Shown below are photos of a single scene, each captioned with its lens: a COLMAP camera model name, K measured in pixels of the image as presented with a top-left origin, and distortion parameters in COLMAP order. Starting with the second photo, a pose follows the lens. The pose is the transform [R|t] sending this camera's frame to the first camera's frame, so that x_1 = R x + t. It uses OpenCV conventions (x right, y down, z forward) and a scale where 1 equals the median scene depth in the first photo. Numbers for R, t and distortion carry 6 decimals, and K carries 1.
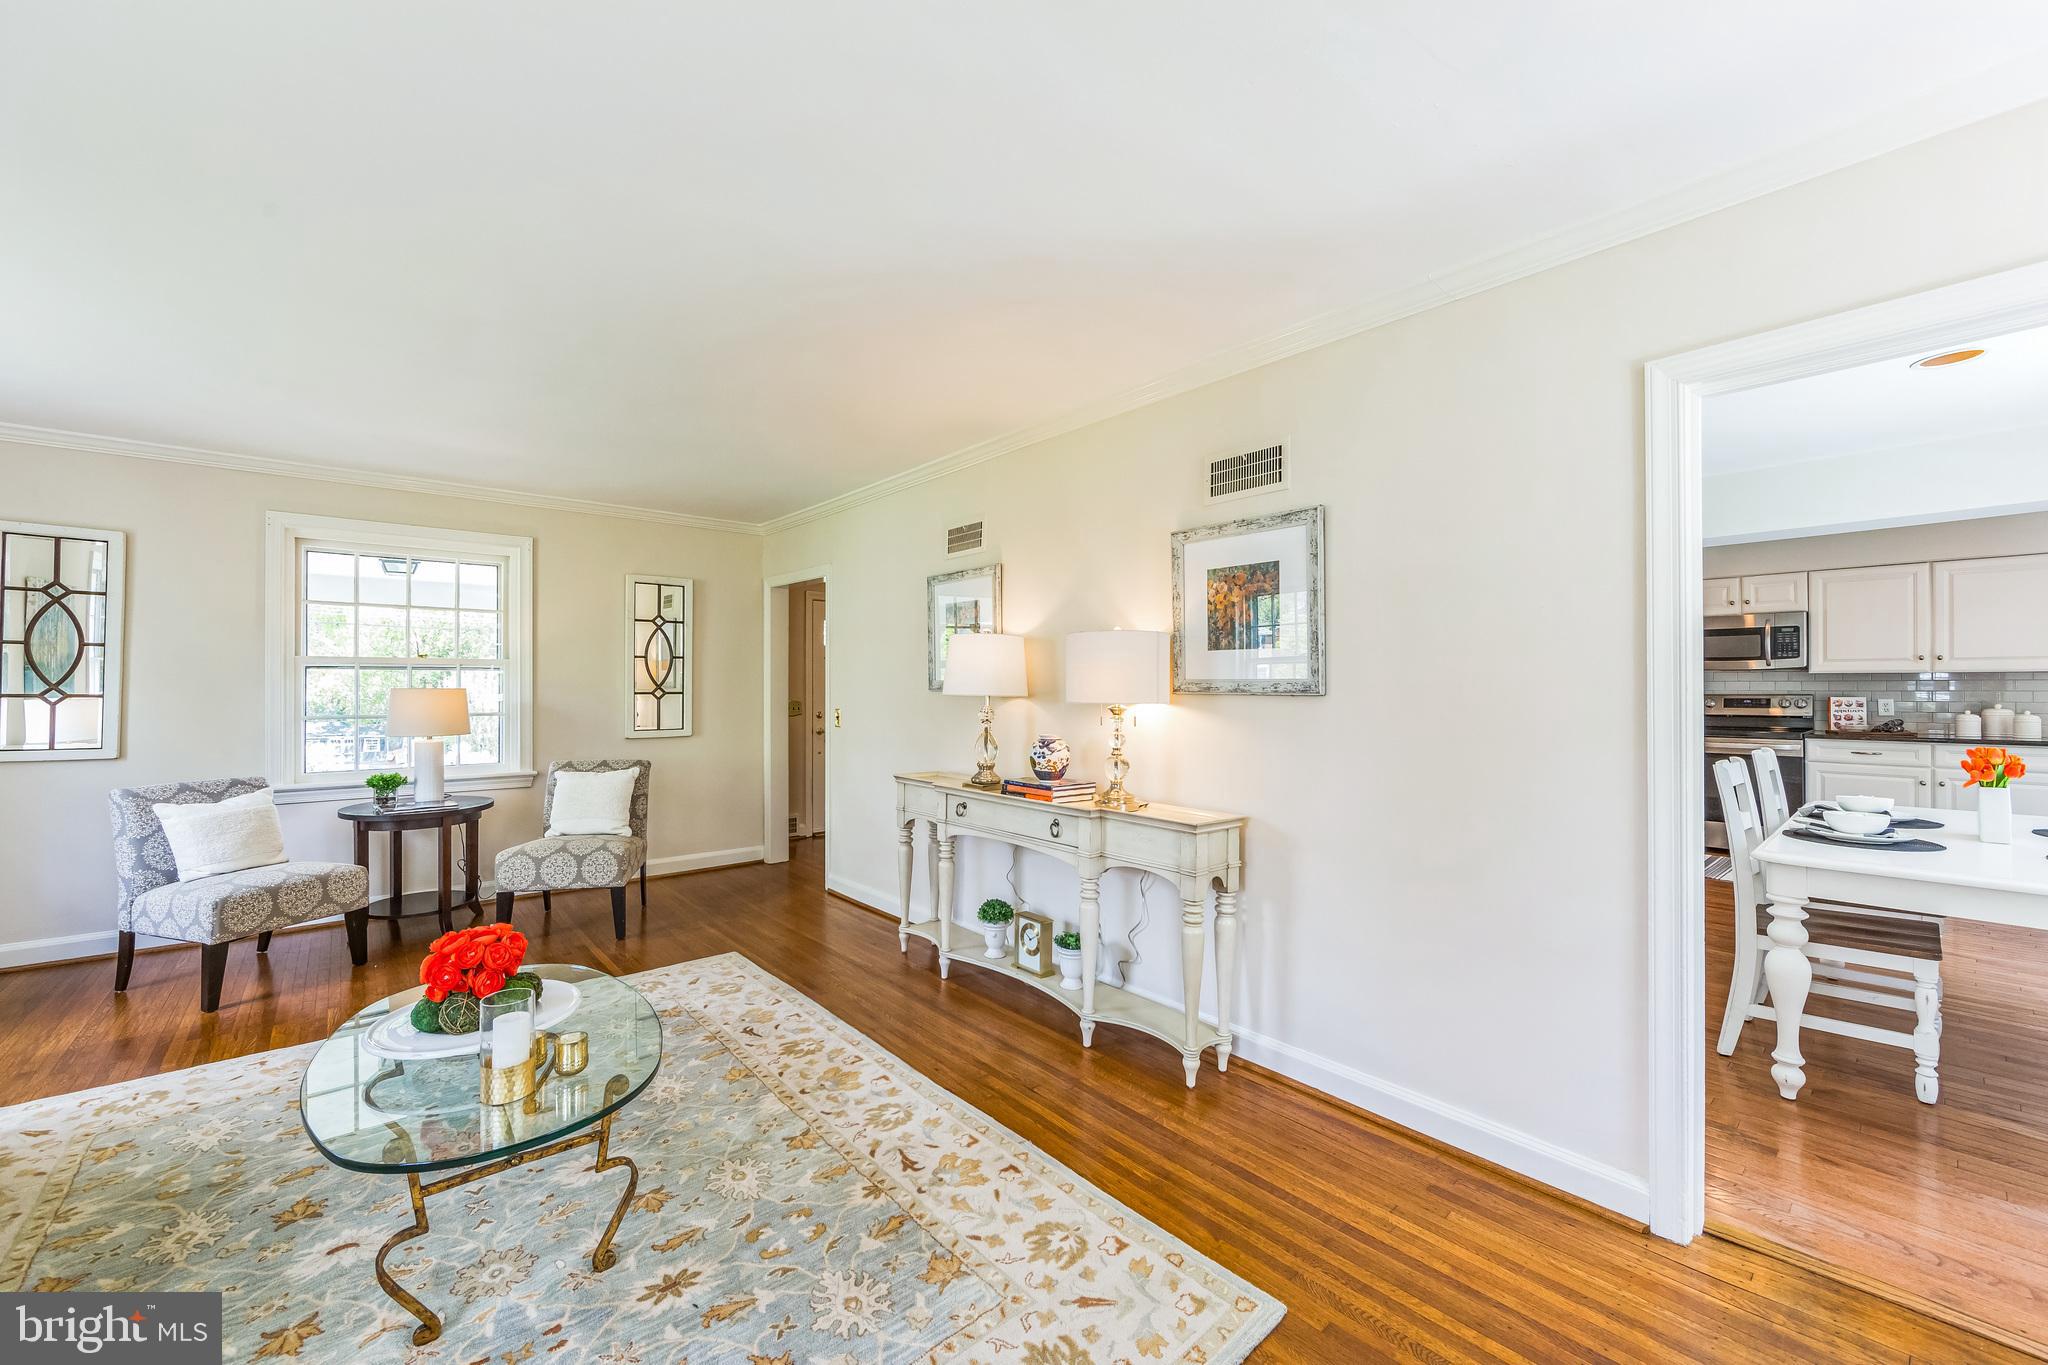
lens RADIAL K [[801.6, 0, 1023.7], [0, 801.6, 683.0], [0, 0, 1]] dist [-0.002010, -0.000603]
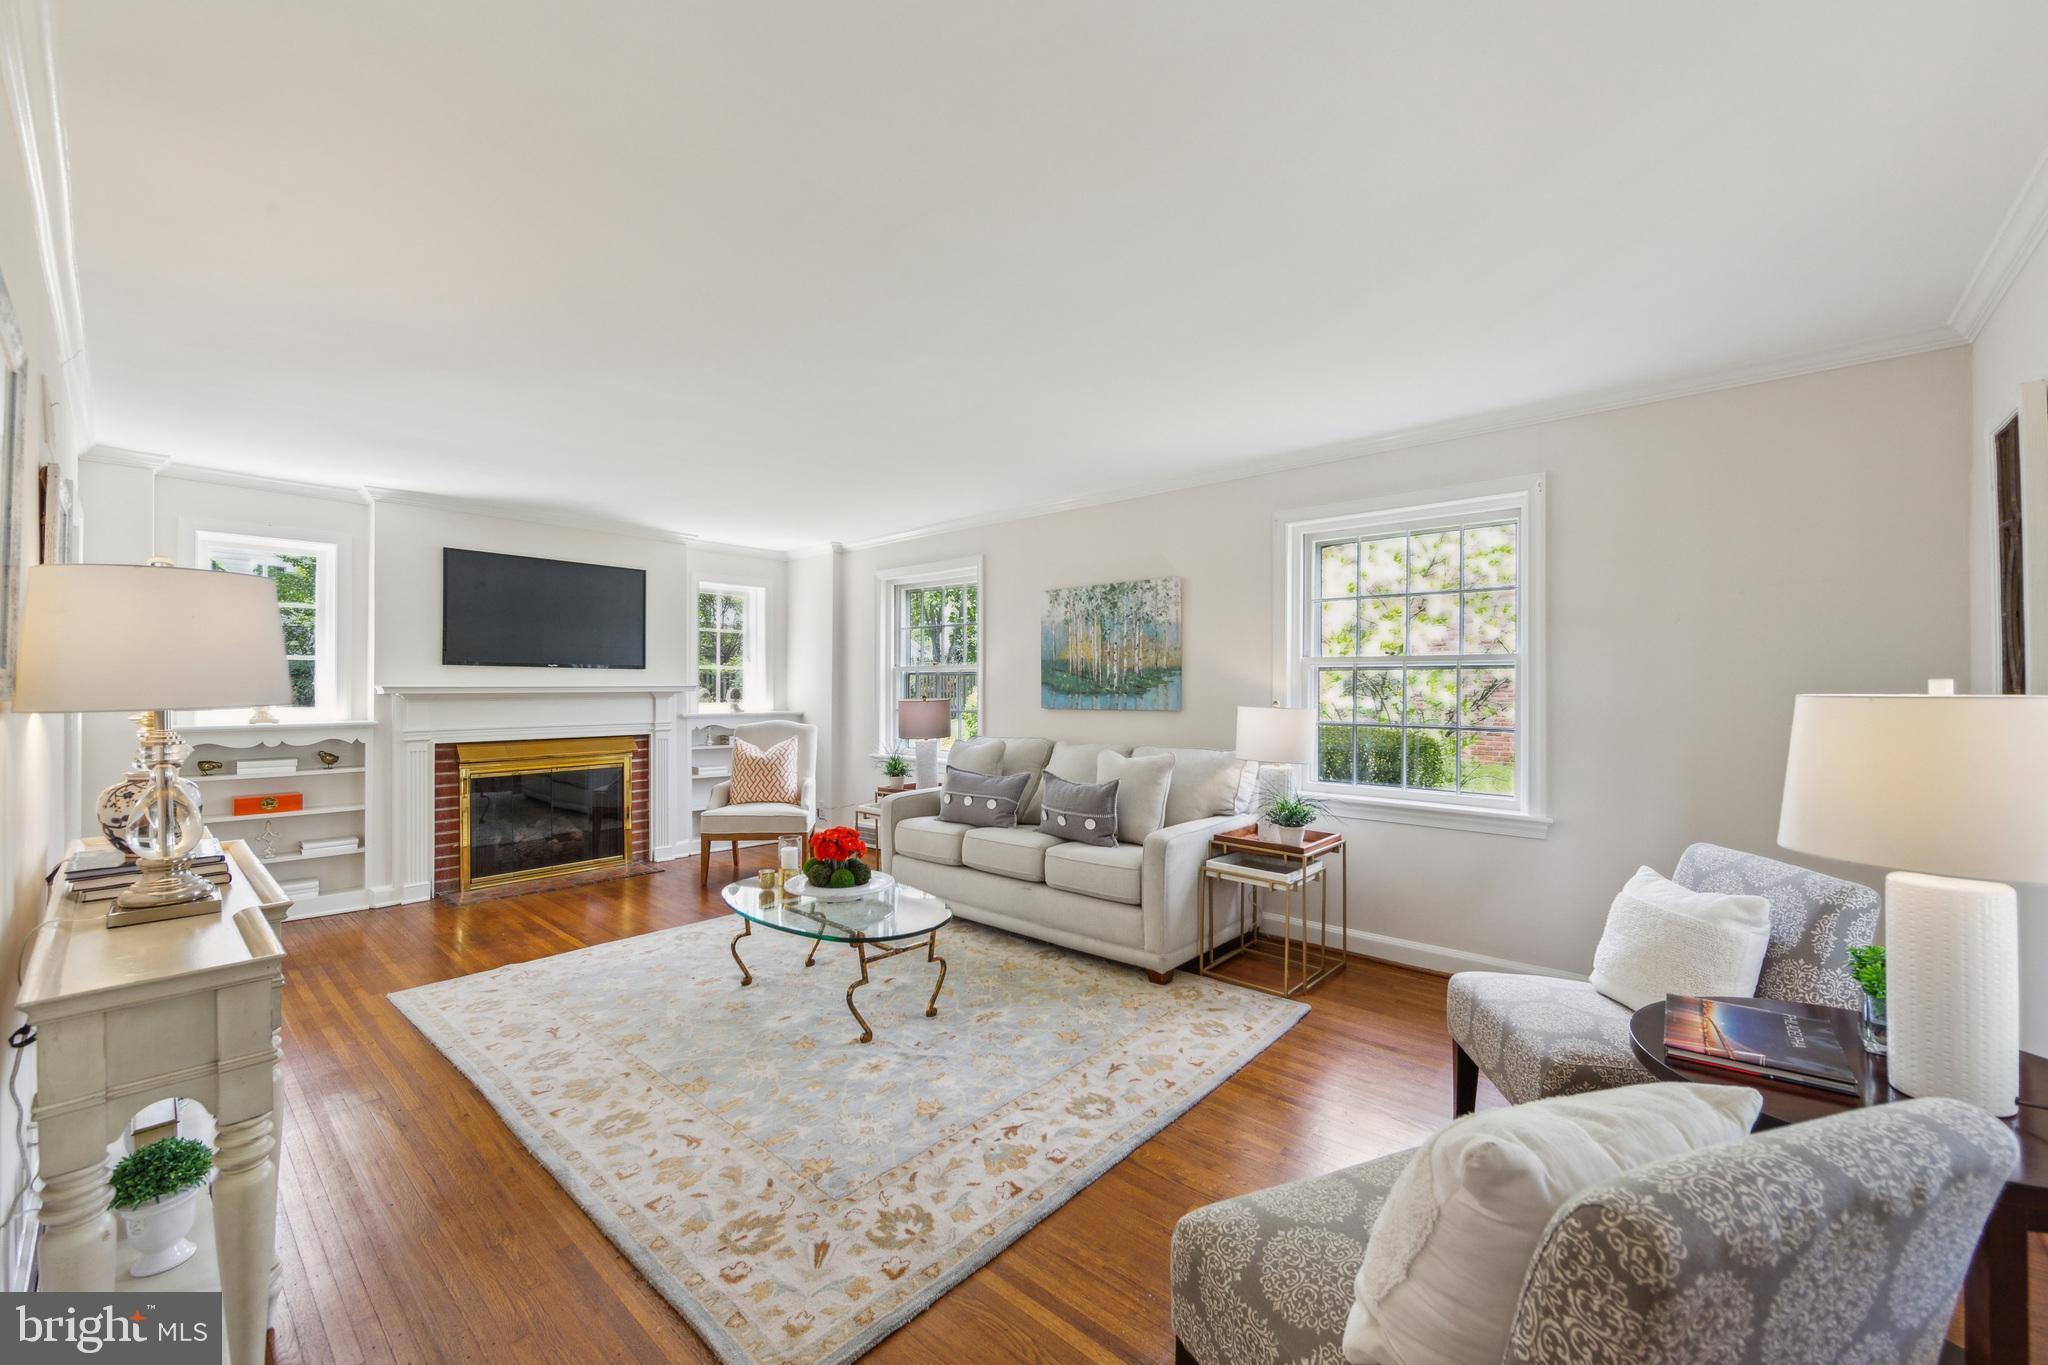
lens RADIAL K [[801.6, 0, 1027.5], [0, 801.6, 678.2], [0, 0, 1]] dist [-0.002010, -0.000603]
pose [[-0.990211, -0.008504, -0.139322, -0.880479], [-0.005715, 0.999775, -0.020411, 0.011666], [0.139464, -0.019415, -0.990037, 2.899680]]
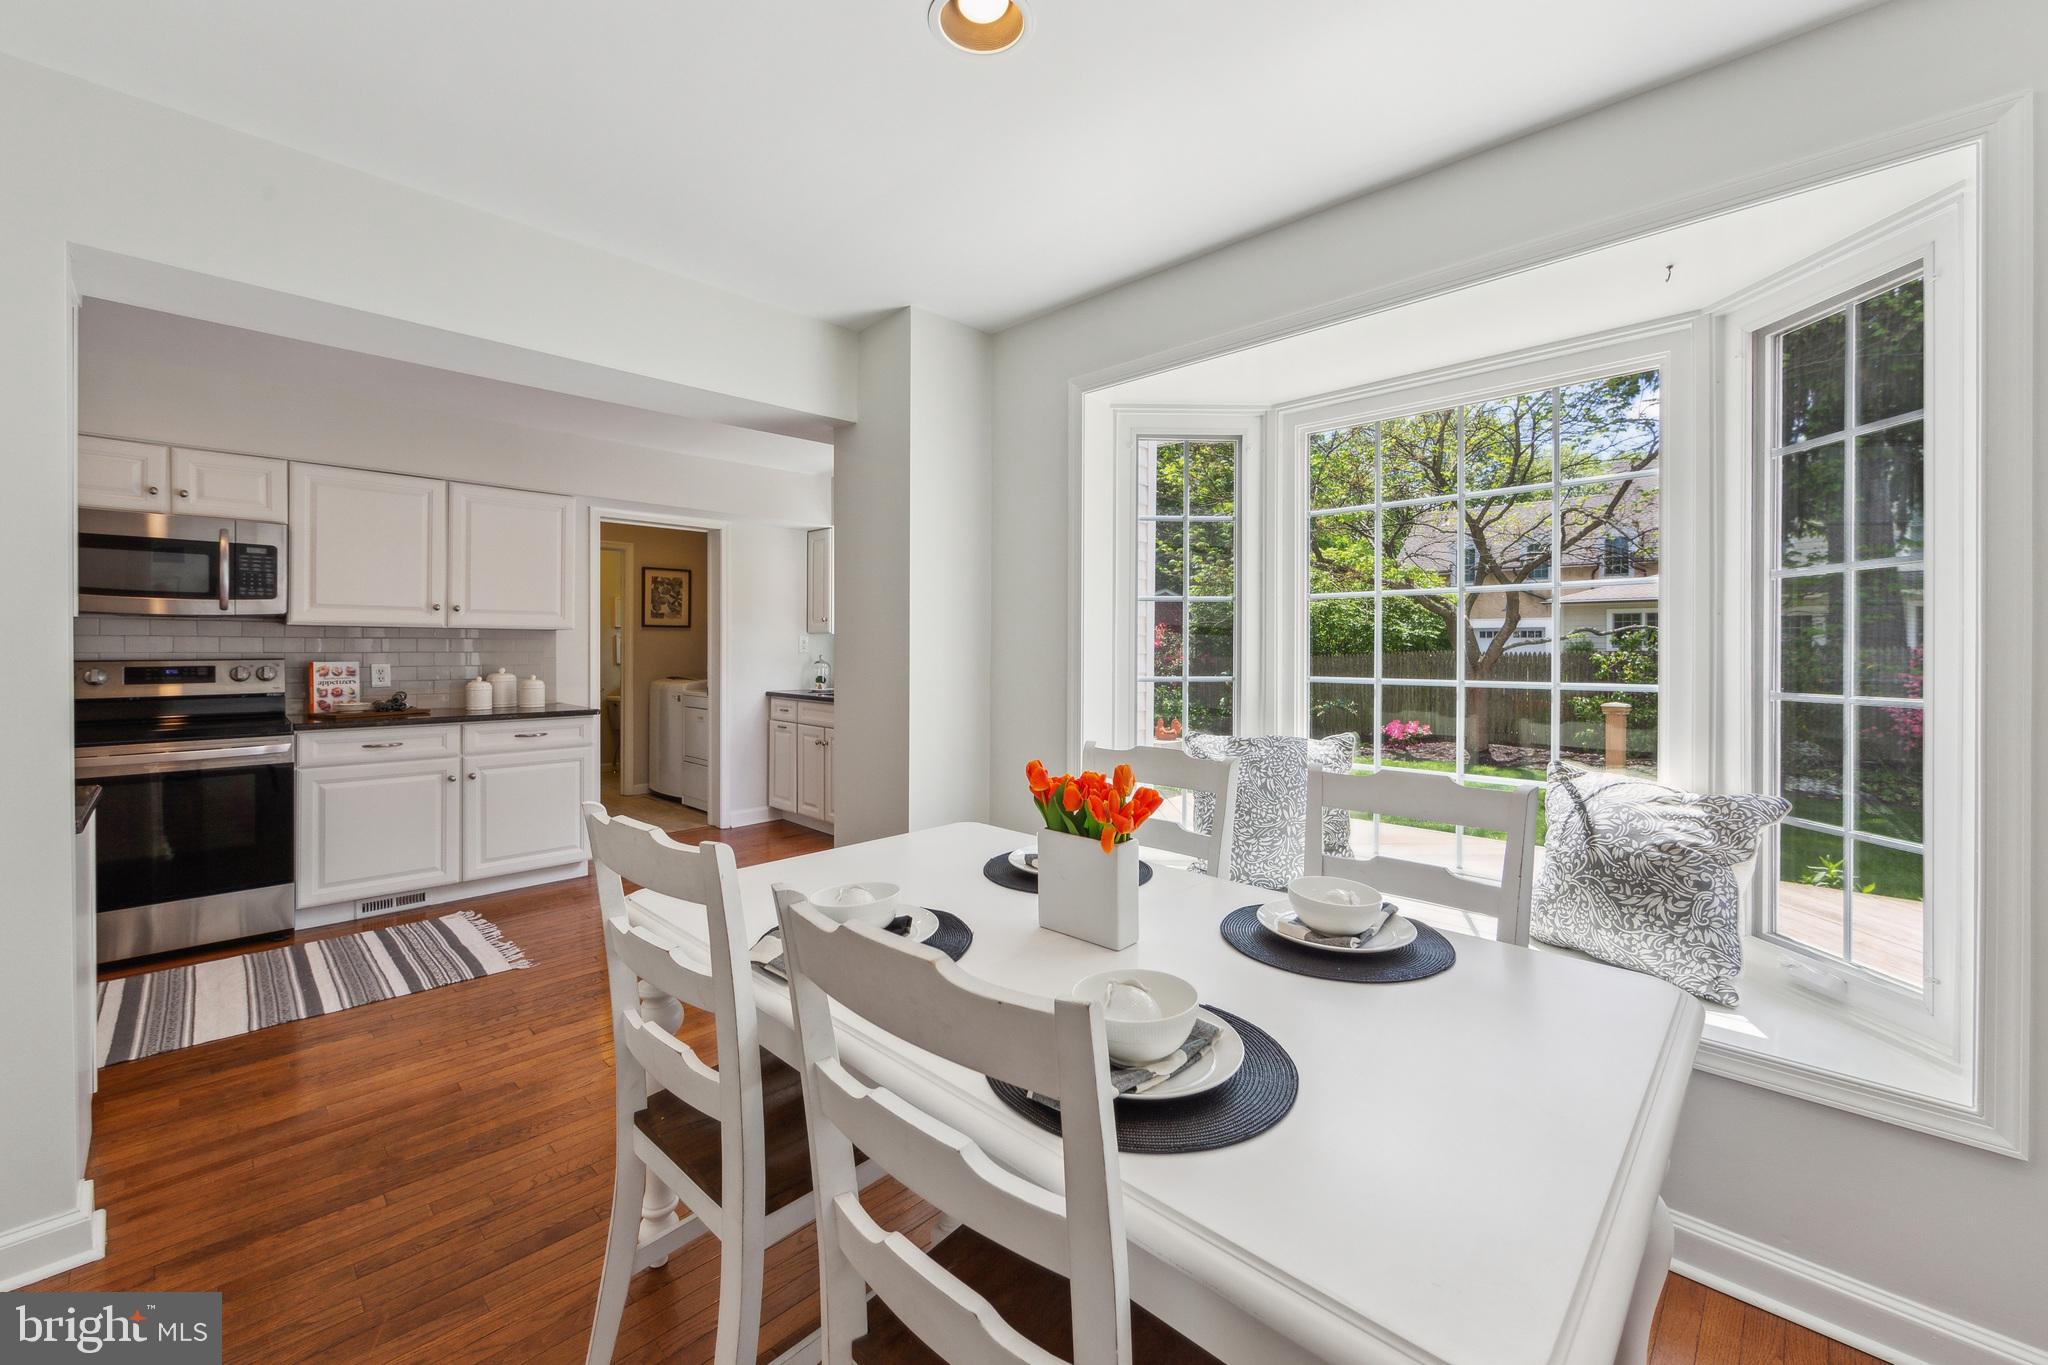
lens RADIAL K [[801.6, 0, 1022.6], [0, 801.6, 648.3], [0, 0, 1]] dist [-0.002010, -0.000603]
pose [[-0.096776, -0.005910, 0.995289, 0.293059], [-0.014951, 0.999878, 0.004484, -0.004854], [-0.995194, -0.014447, -0.096853, 0.466989]]
